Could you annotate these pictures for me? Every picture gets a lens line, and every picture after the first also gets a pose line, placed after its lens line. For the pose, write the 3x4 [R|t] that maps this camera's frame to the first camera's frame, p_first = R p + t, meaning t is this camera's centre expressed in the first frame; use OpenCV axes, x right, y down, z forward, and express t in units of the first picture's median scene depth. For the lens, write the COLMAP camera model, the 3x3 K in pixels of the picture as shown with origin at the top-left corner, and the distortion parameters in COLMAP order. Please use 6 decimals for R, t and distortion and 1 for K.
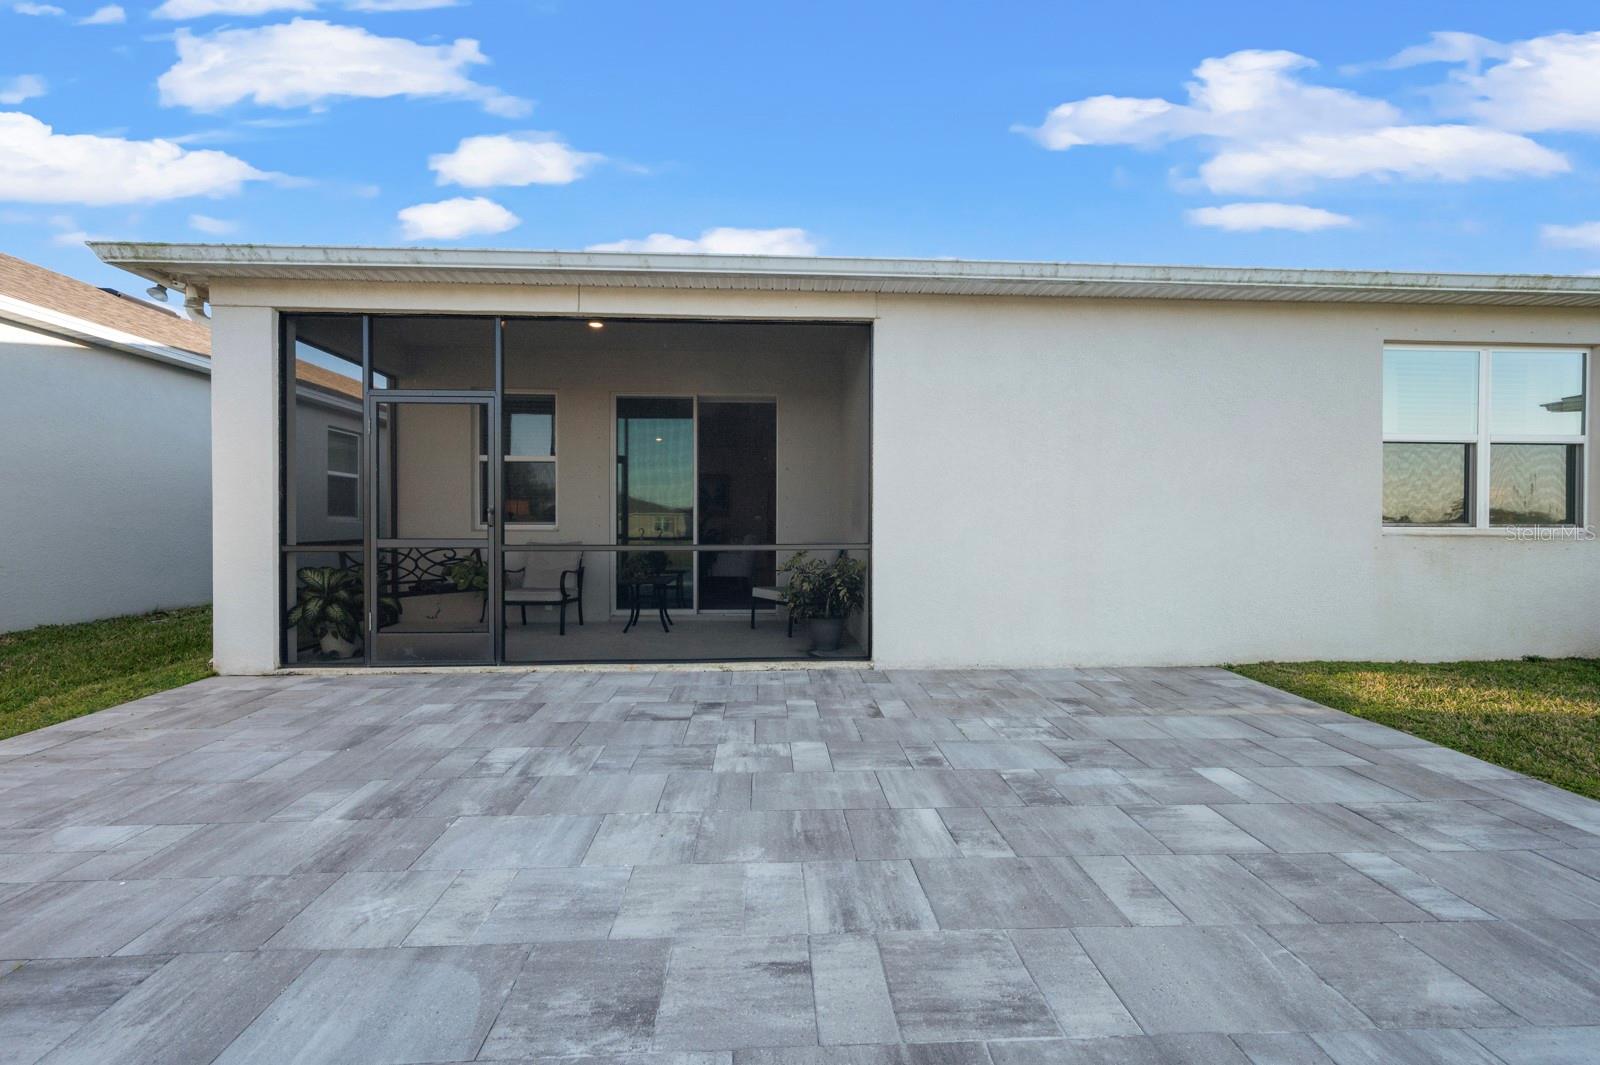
lens RADIAL K [[645.6, 0, 804.4], [0, 645.6, 531.5], [0, 0, 1]] dist [-0.001083, 0.000555]
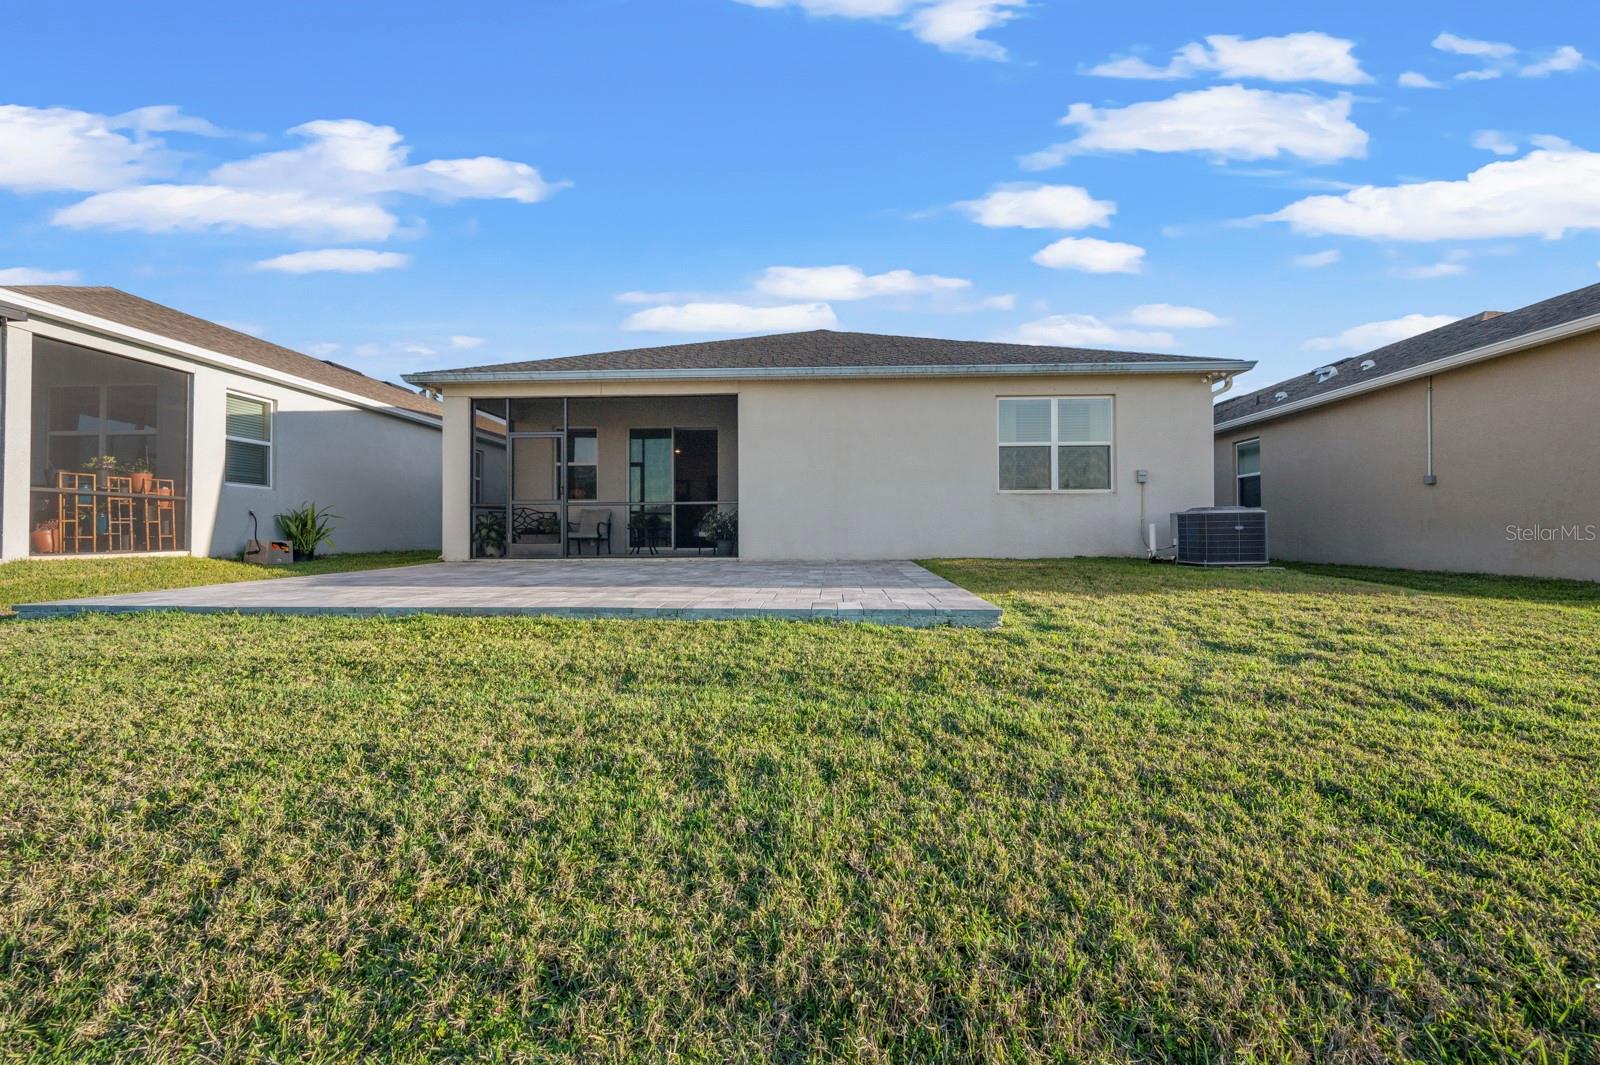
lens RADIAL K [[645.6, 0, 799.5], [0, 645.6, 528.8], [0, 0, 1]] dist [-0.001083, 0.000555]
pose [[0.994875, -0.006271, -0.100922, 0.476135], [0.004603, 0.999849, -0.016751, 0.135125], [0.101011, 0.016200, 0.994753, -0.973181]]
